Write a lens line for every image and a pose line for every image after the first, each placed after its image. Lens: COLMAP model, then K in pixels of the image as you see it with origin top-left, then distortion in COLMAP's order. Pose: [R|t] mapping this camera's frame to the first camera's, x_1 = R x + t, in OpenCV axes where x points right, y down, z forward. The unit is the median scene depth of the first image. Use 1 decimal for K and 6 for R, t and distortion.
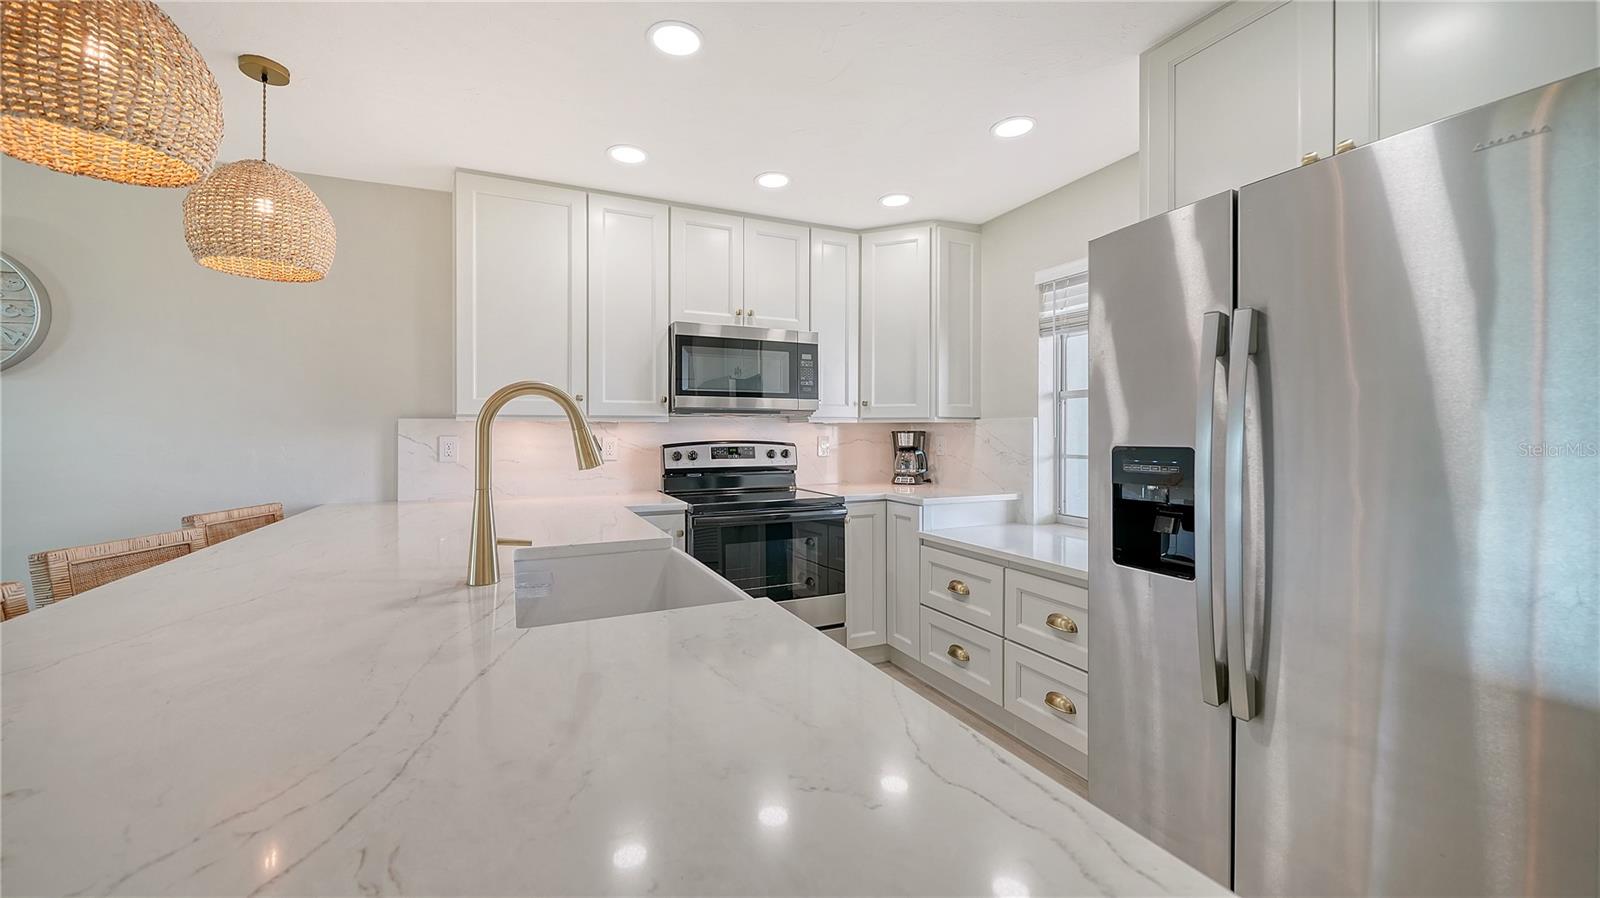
lens RADIAL K [[572.7, 0, 773.7], [0, 572.7, 438.2], [0, 0, 1]] dist [0.002373, 0.000122]
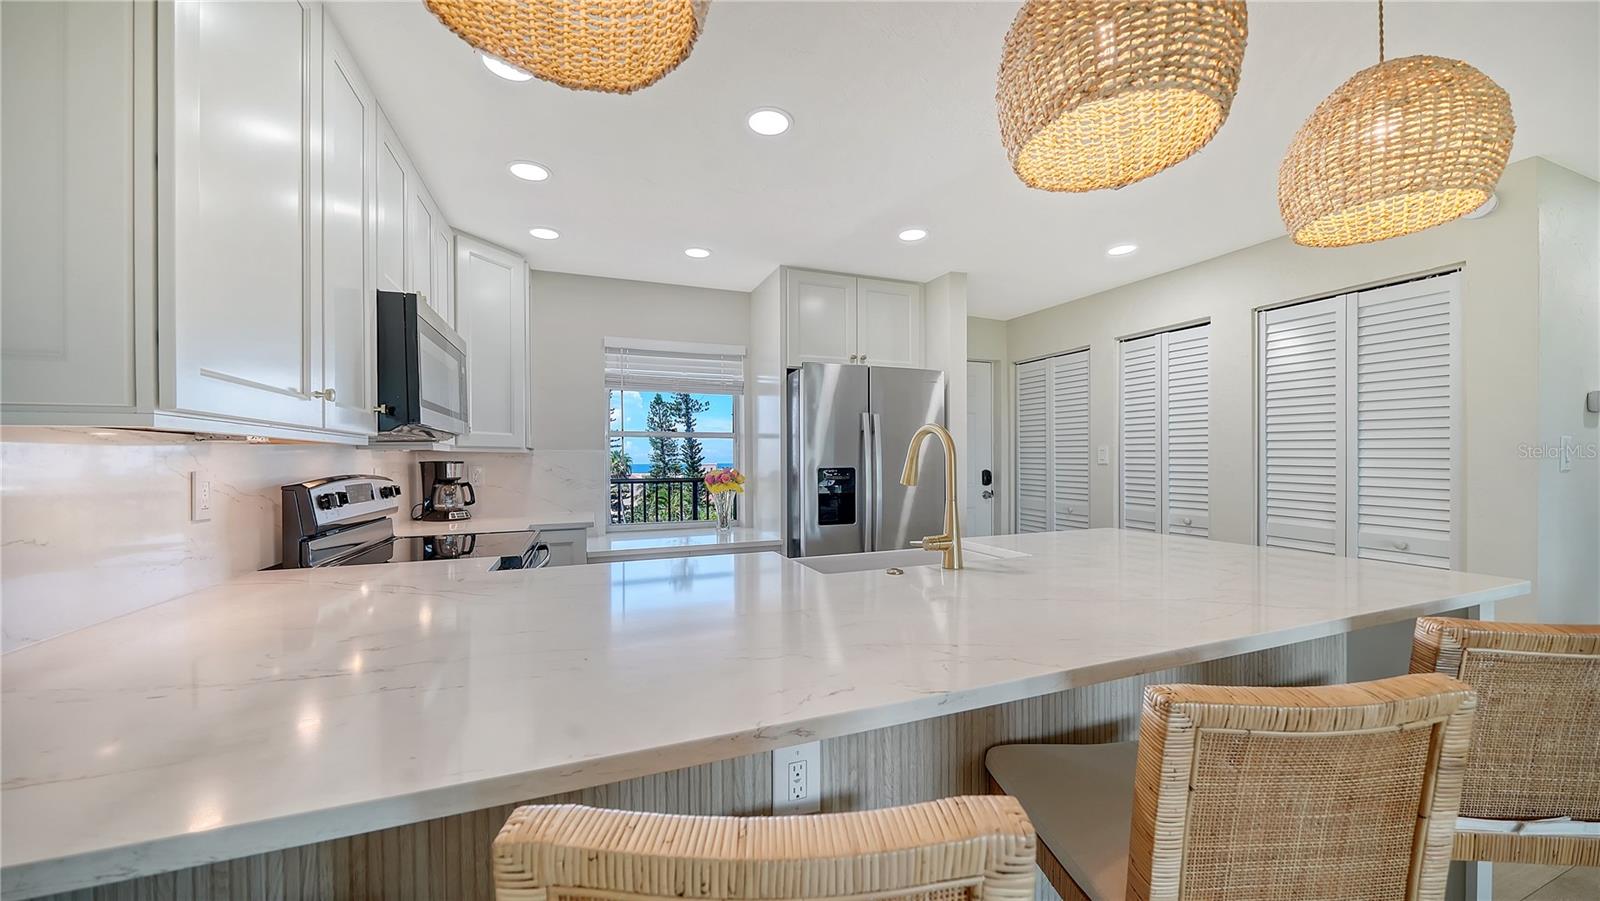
lens RADIAL K [[570.3, 0, 806.2], [0, 570.3, 457.9], [0, 0, 1]] dist [-0.003619, -0.000154]
pose [[0.037036, 0.009400, 0.999270, -0.770677], [0.008170, 0.999919, -0.009709, -0.004601], [-0.999281, 0.008523, 0.036956, 0.504607]]
